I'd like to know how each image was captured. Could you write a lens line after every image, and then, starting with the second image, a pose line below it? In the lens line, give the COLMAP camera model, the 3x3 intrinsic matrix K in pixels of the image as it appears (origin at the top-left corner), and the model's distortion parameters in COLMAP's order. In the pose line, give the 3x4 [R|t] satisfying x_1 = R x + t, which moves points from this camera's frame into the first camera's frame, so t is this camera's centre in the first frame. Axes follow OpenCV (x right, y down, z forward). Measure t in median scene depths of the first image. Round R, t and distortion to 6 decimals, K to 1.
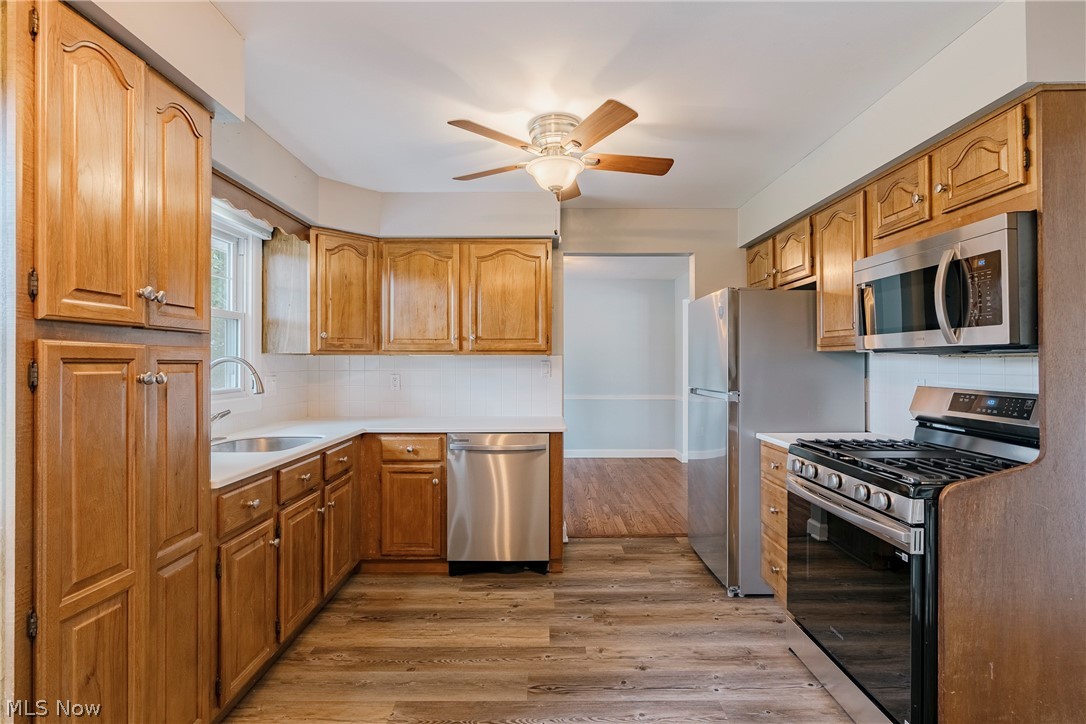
lens RADIAL K [[504.3, 0, 545.4], [0, 504.3, 359.1], [0, 0, 1]] dist [-0.005481, 0.001315]
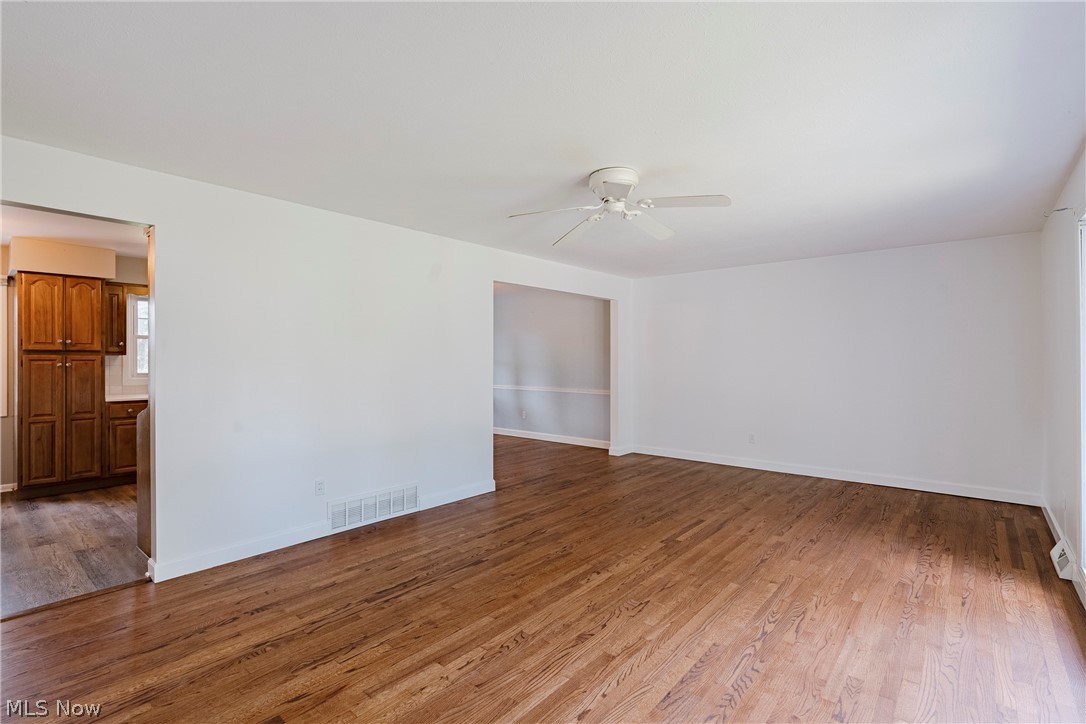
lens RADIAL K [[503.1, 0, 545.5], [0, 503.1, 359.3], [0, 0, 1]] dist [-0.002096, -0.000095]
pose [[0.760060, 0.000514, -0.649853, 2.110332], [0.004524, 0.999971, 0.006083, -0.004579], [0.649837, -0.007563, 0.760036, 0.263202]]
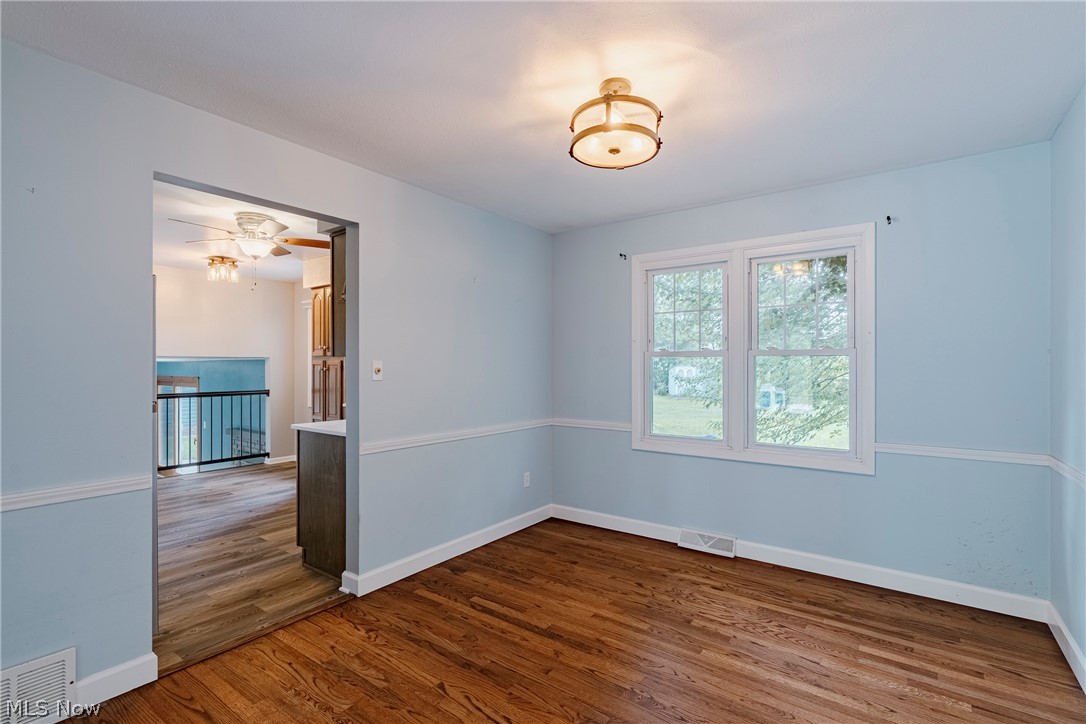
lens RADIAL K [[504.3, 0, 545.4], [0, 504.3, 359.1], [0, 0, 1]] dist [-0.005481, 0.001315]
pose [[-0.592939, -0.004614, -0.805234, 0.684502], [0.008957, 0.999884, -0.012325, 0.012719], [0.805197, -0.014521, -0.592829, 2.402552]]
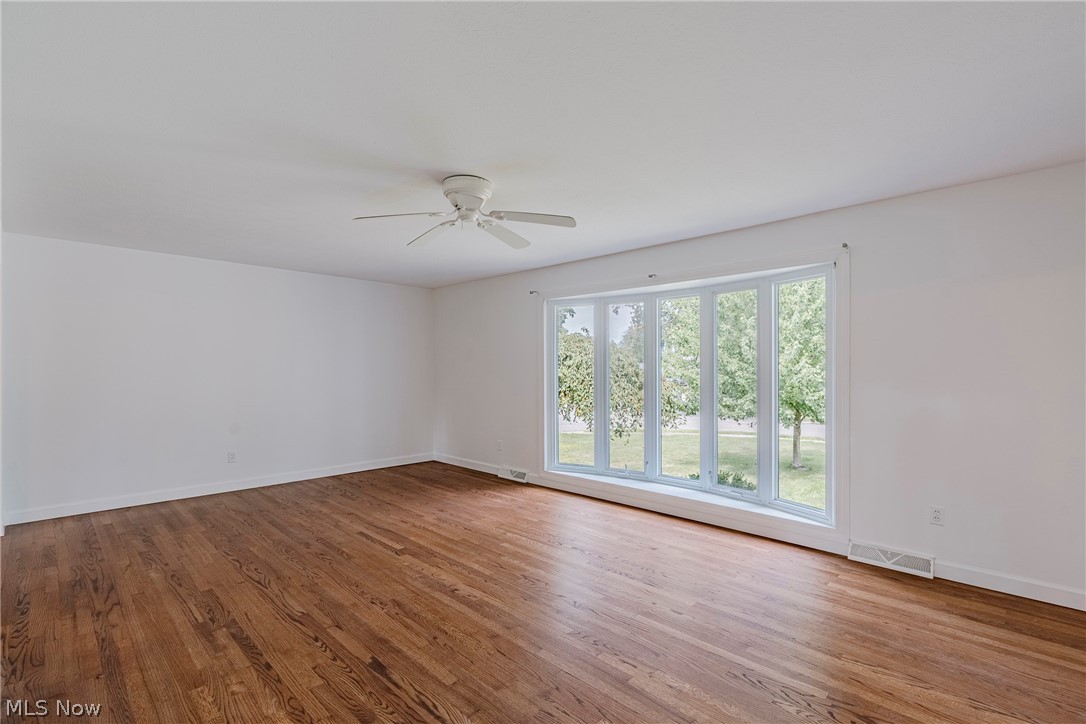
lens RADIAL K [[493.2, 0, 543.0], [0, 493.2, 362.0], [0, 0, 1]] dist [-0.003563, 0.001400]
pose [[0.703311, 0.013678, 0.710751, 0.784962], [-0.006899, 0.999899, -0.012415, 0.005706], [-0.710849, 0.003828, 0.703334, 0.318475]]
